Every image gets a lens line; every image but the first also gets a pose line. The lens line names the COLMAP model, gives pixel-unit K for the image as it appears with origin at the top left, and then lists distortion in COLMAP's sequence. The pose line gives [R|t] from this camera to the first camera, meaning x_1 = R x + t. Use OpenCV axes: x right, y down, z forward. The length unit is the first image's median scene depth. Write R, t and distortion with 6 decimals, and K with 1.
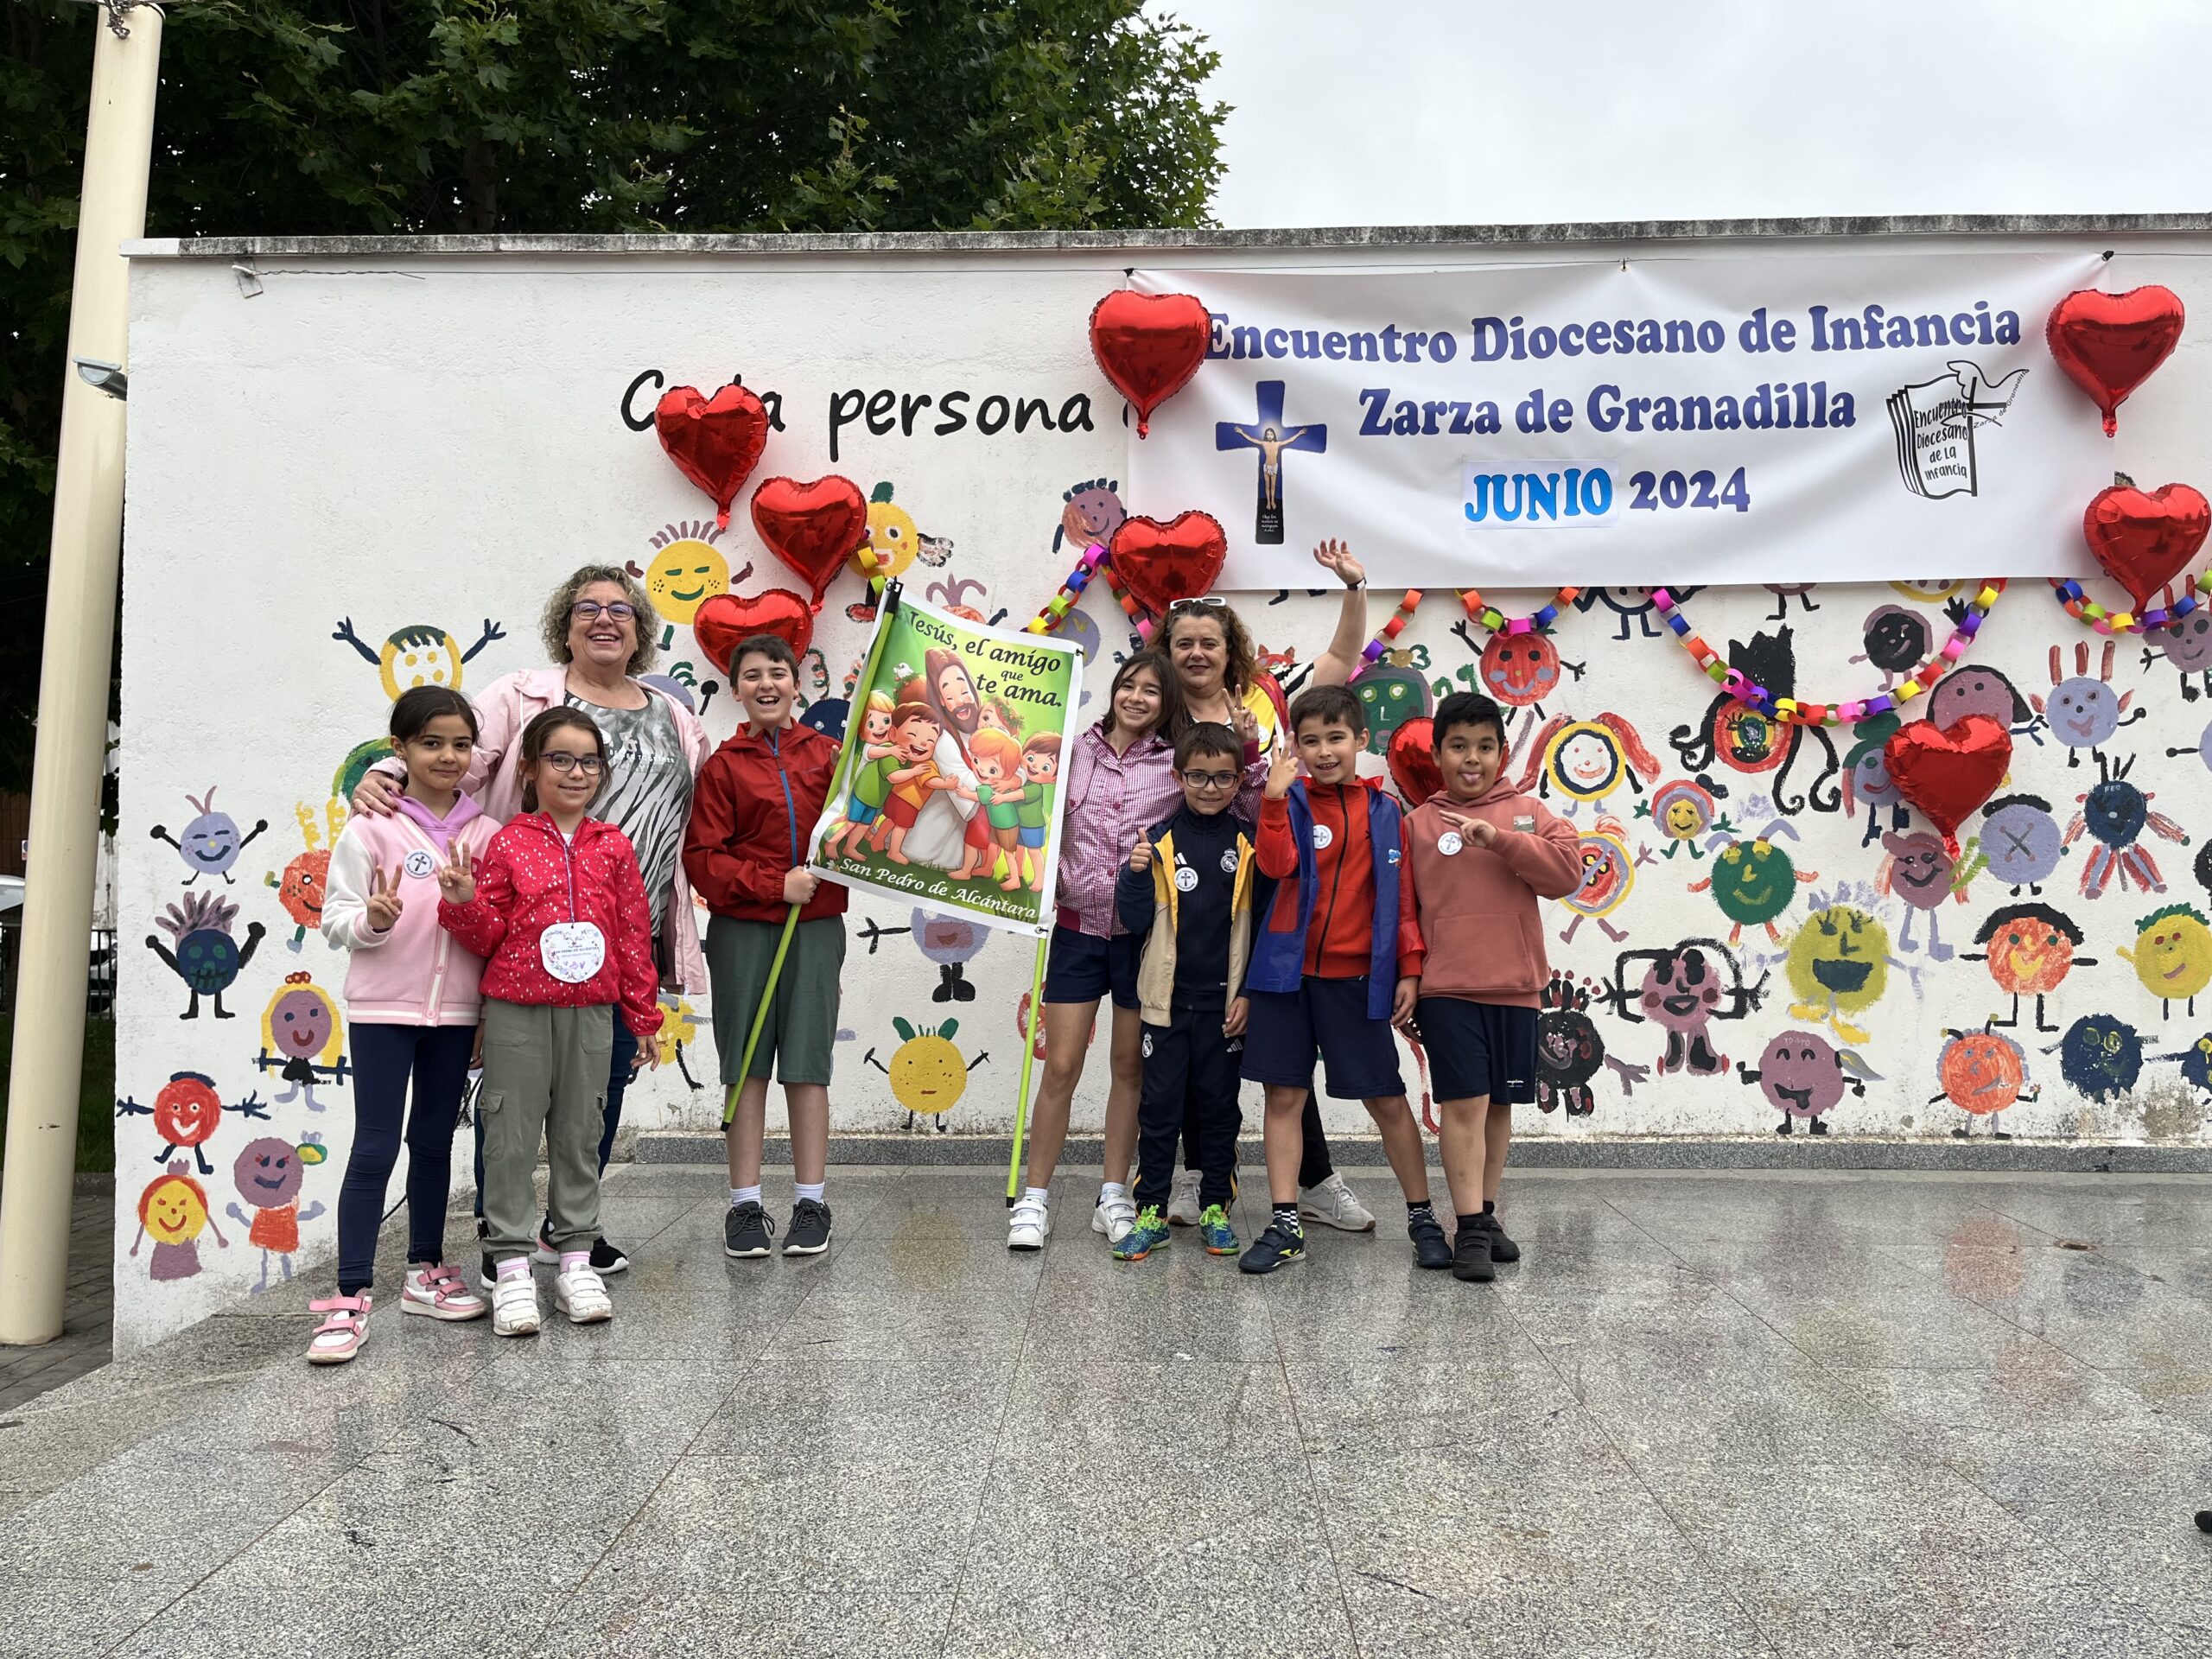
lens RADIAL K [[1674.1, 0, 1101.6], [0, 1674.1, 836.9], [0, 0, 1]] dist [0.068914, -0.089705]
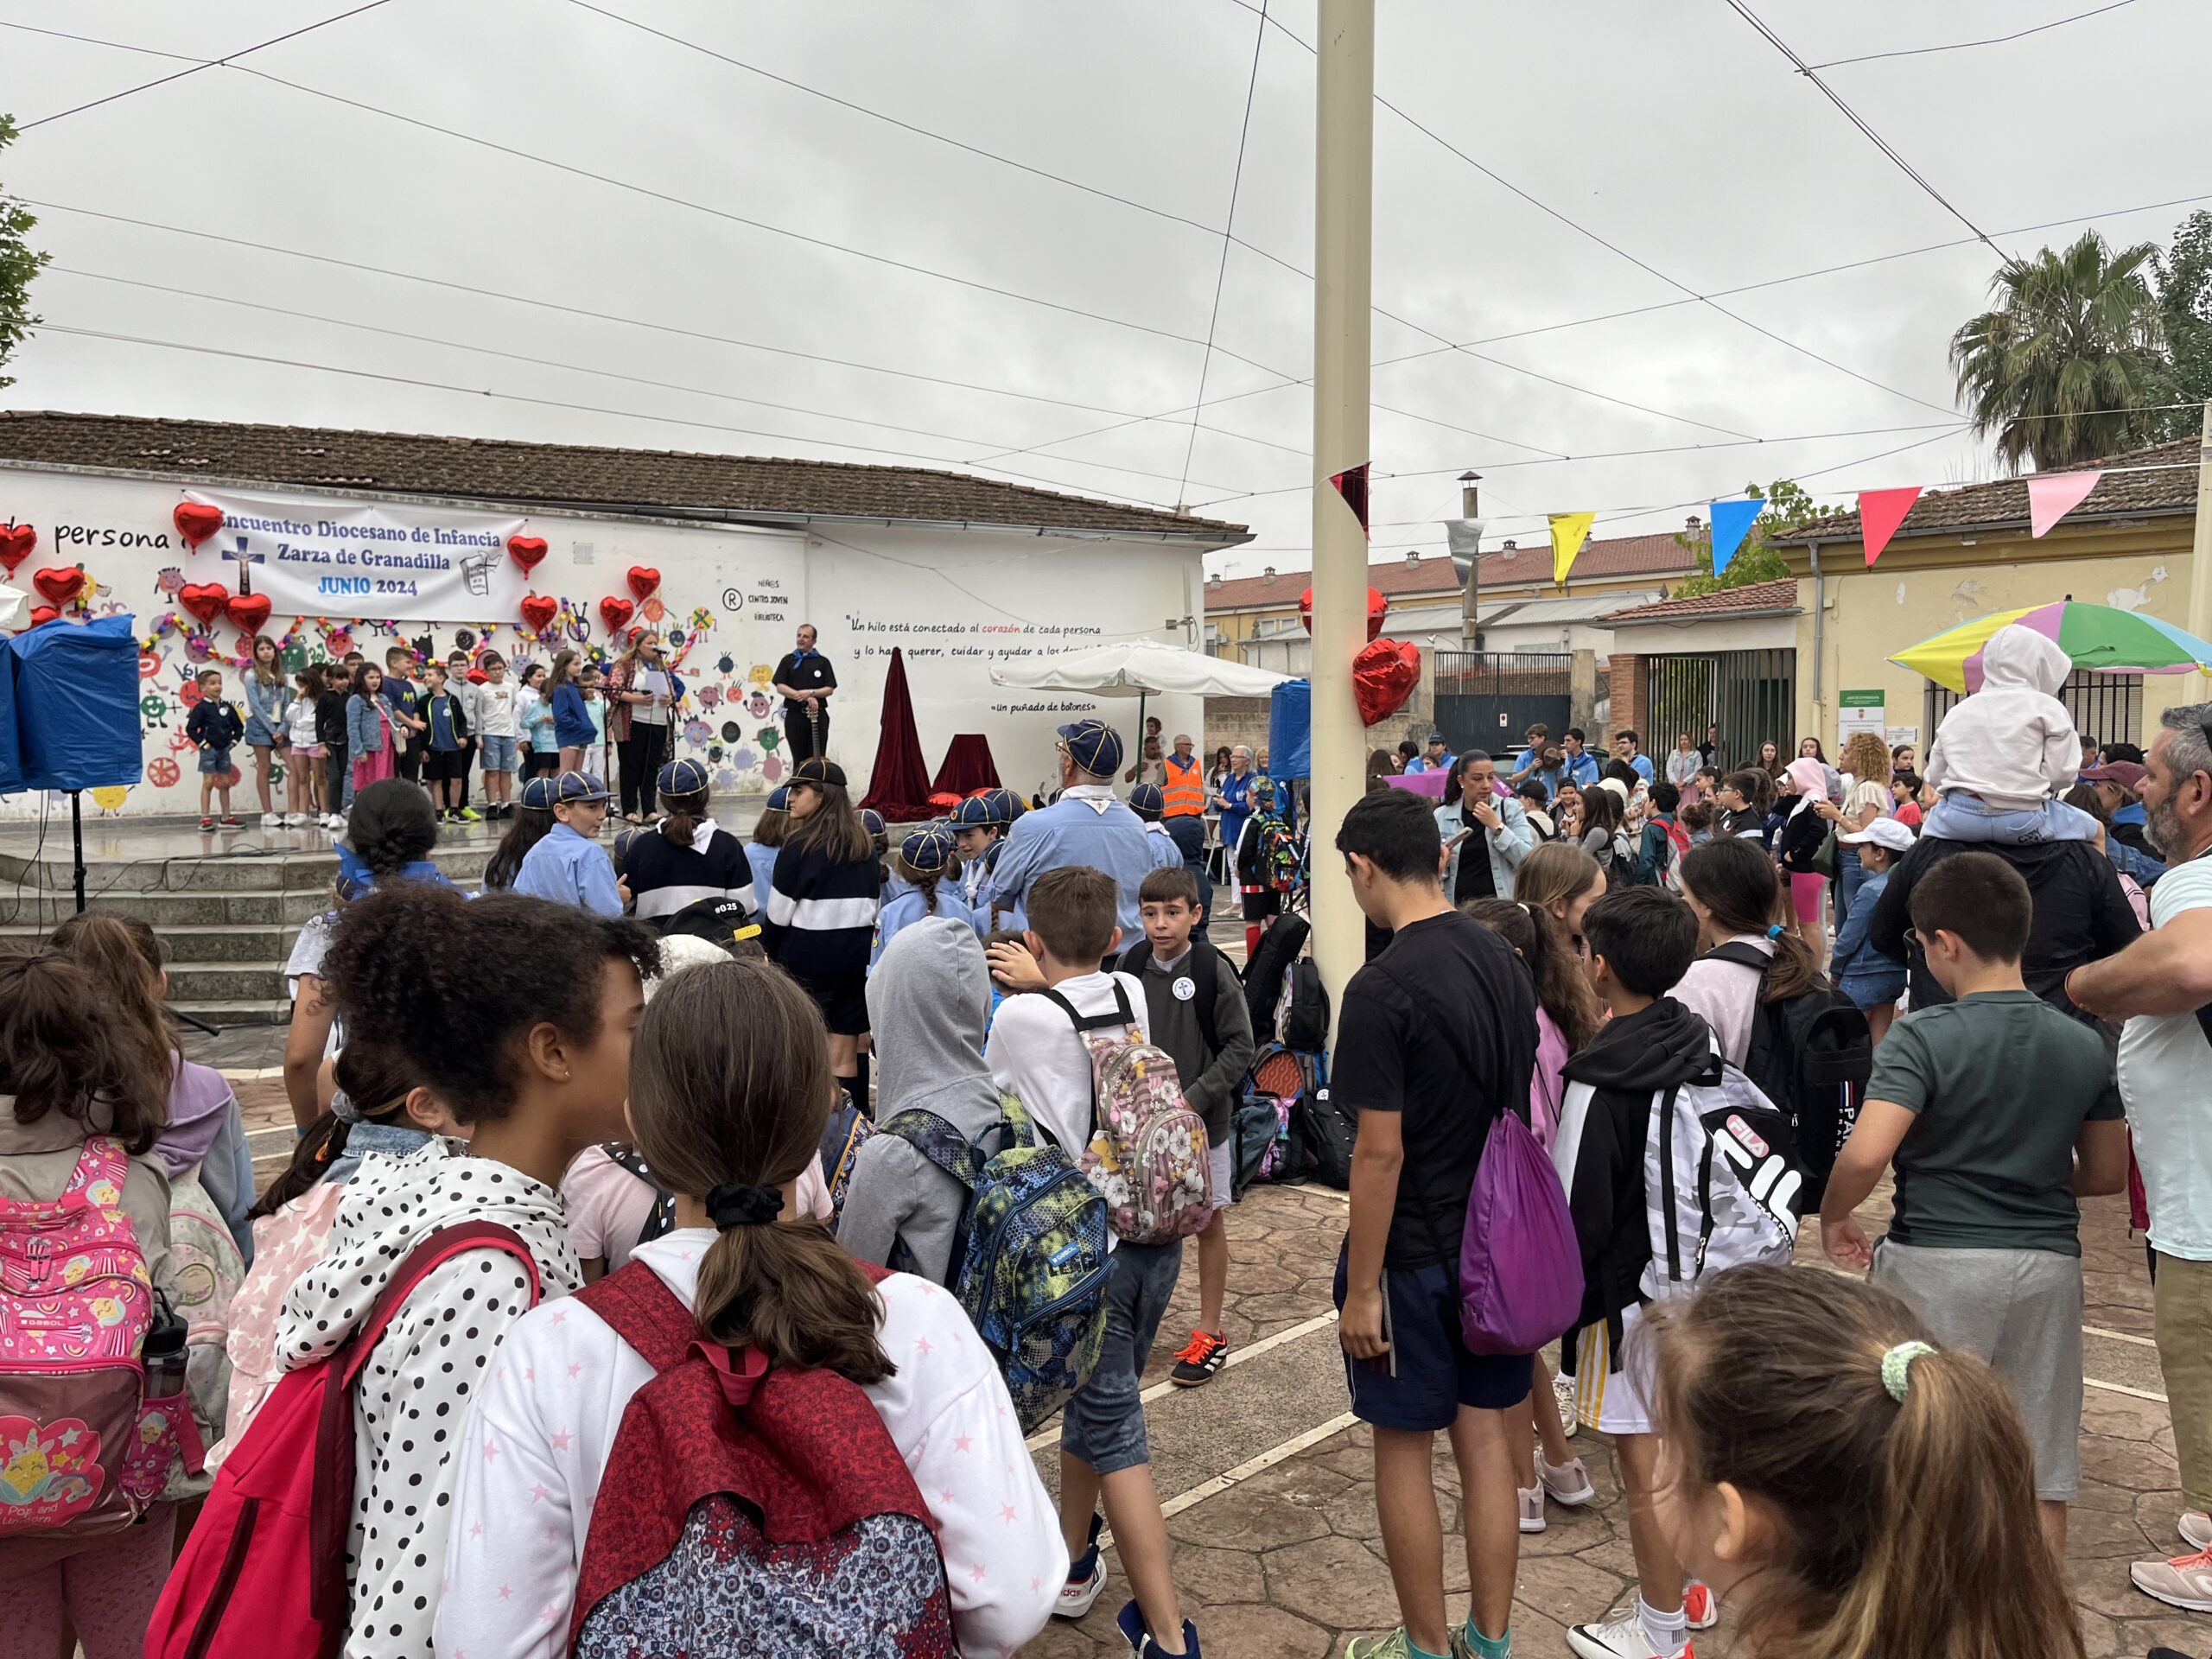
lens RADIAL K [[1674.1, 0, 1119.4], [0, 1674.1, 840.3], [0, 0, 1]] dist [0.068914, -0.089705]
pose [[0.676097, -0.054723, 0.734778, -0.992899], [-0.006078, 0.996790, 0.079829, -0.006855], [-0.736788, -0.058438, 0.673594, -1.947688]]
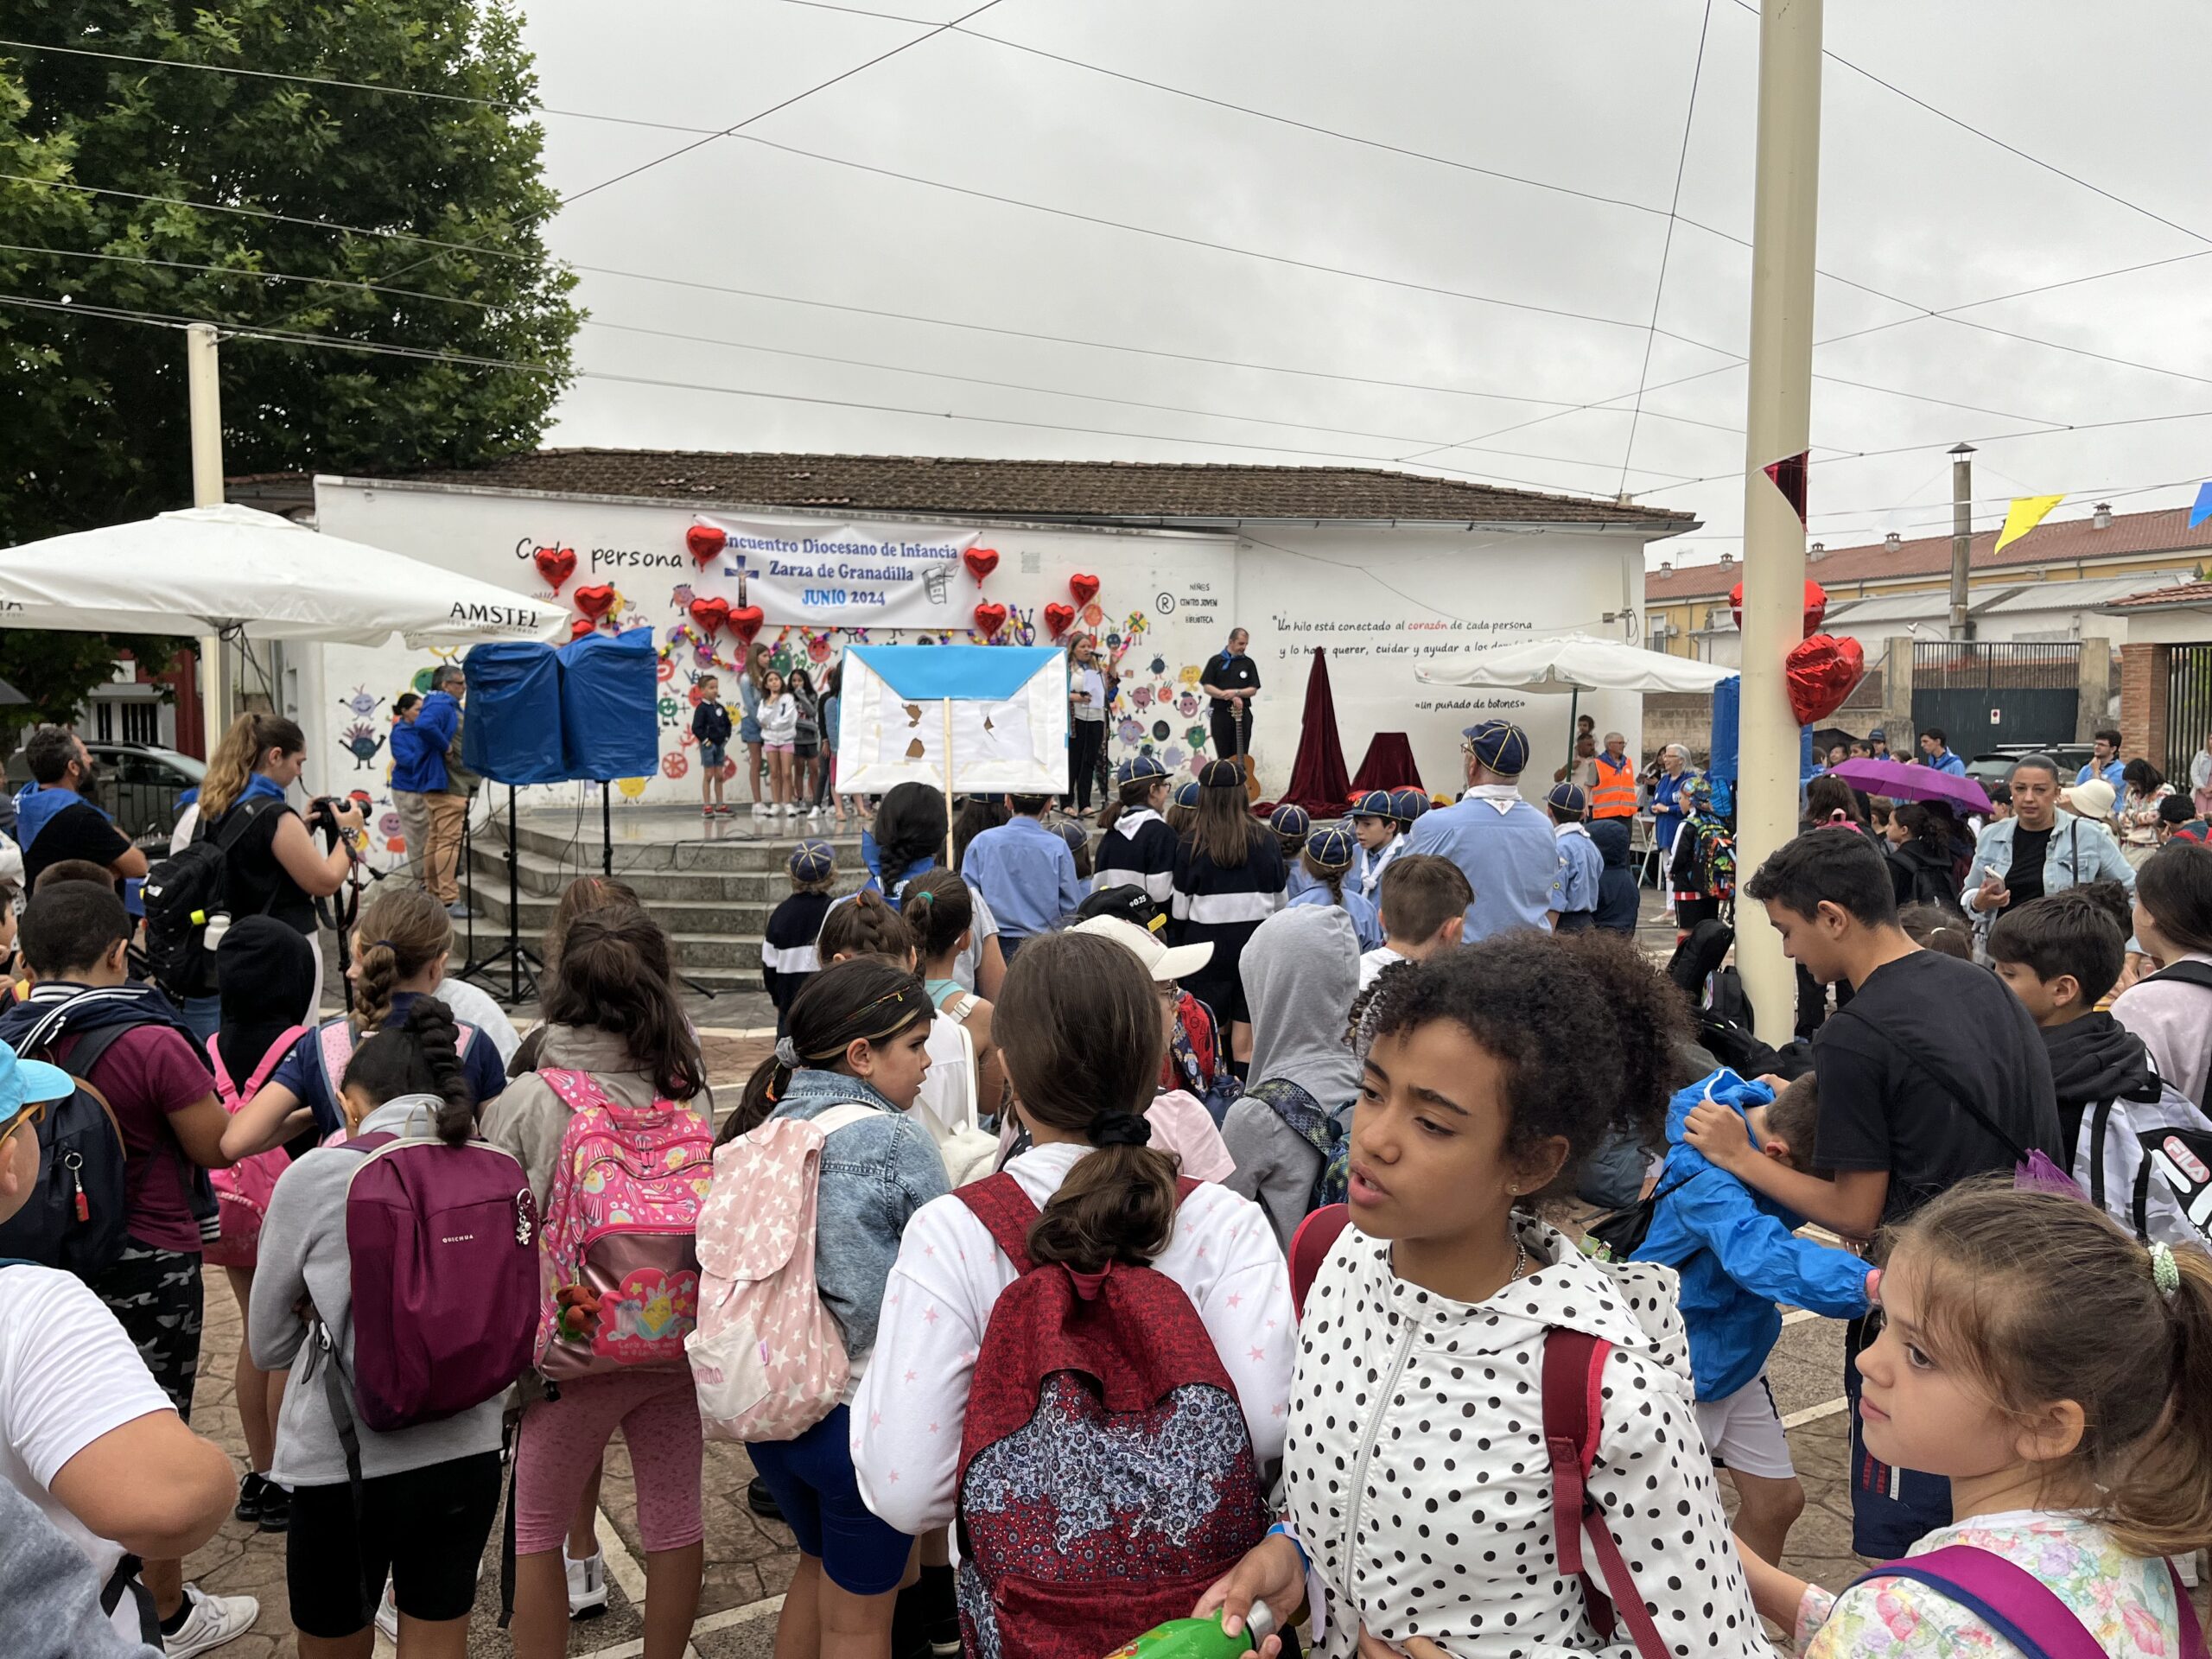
lens RADIAL K [[1674.1, 0, 1116.3], [0, 1674.1, 843.5], [0, 0, 1]] dist [0.068914, -0.089705]
pose [[0.840940, -0.042783, 0.539434, -1.005380], [-0.003645, 0.996399, 0.084707, -0.009510], [-0.541116, -0.073200, 0.837756, -1.985172]]
